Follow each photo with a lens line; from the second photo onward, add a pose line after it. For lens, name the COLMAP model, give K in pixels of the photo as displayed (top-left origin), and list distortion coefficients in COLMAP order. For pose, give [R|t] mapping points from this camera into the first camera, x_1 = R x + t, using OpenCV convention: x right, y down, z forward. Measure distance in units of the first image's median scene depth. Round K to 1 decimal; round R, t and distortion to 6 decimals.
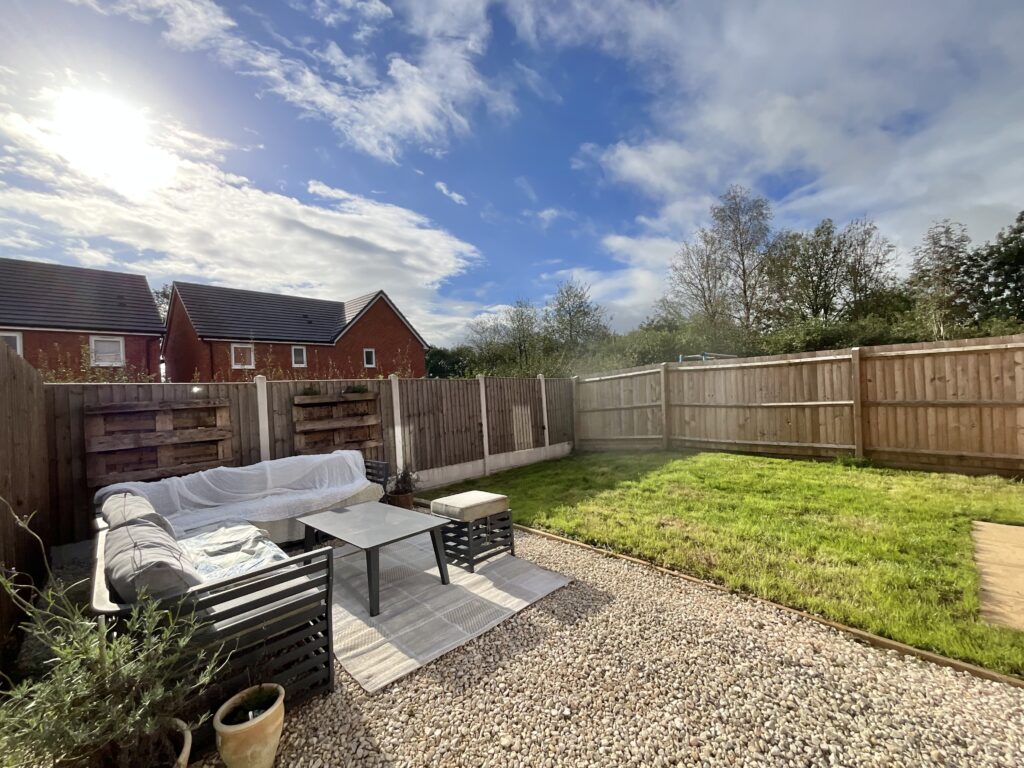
lens RADIAL K [[416.1, 0, 515.4], [0, 416.1, 389.9], [0, 0, 1]] dist [0.002699, 0.001209]
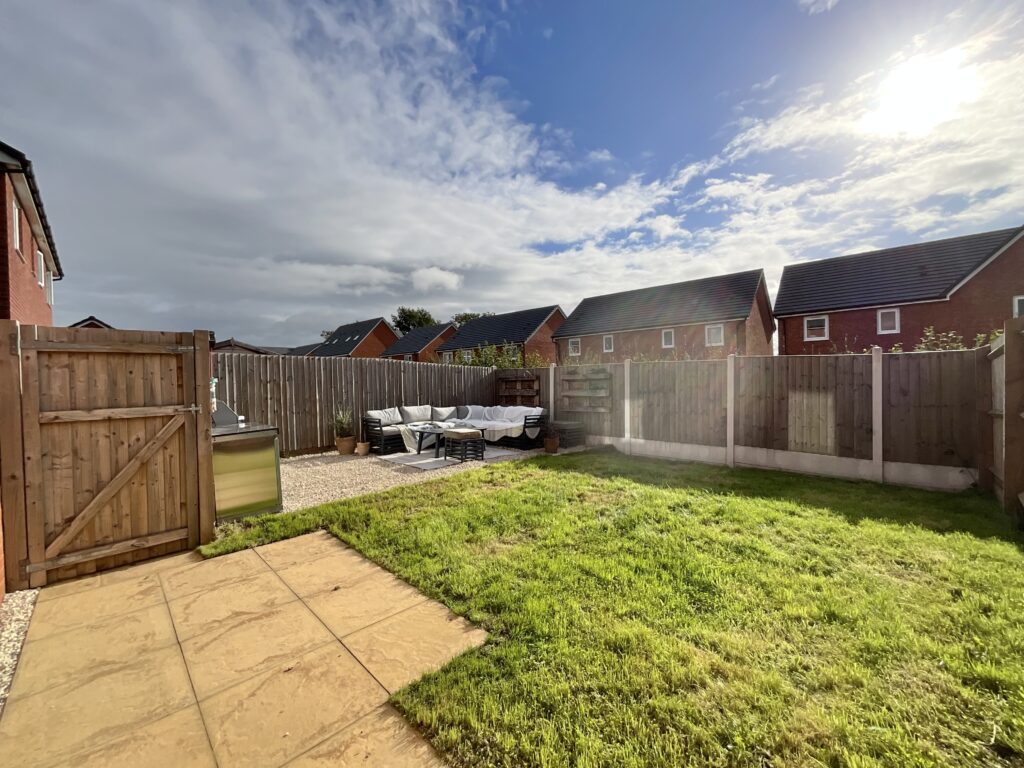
lens RADIAL K [[416.1, 0, 514.3], [0, 416.1, 390.3], [0, 0, 1]] dist [0.002699, 0.001209]
pose [[0.025955, 0.069384, -0.997252, 0.945673], [0.018786, 0.997378, 0.069882, -0.036690], [0.999487, -0.020549, 0.024584, 0.598262]]
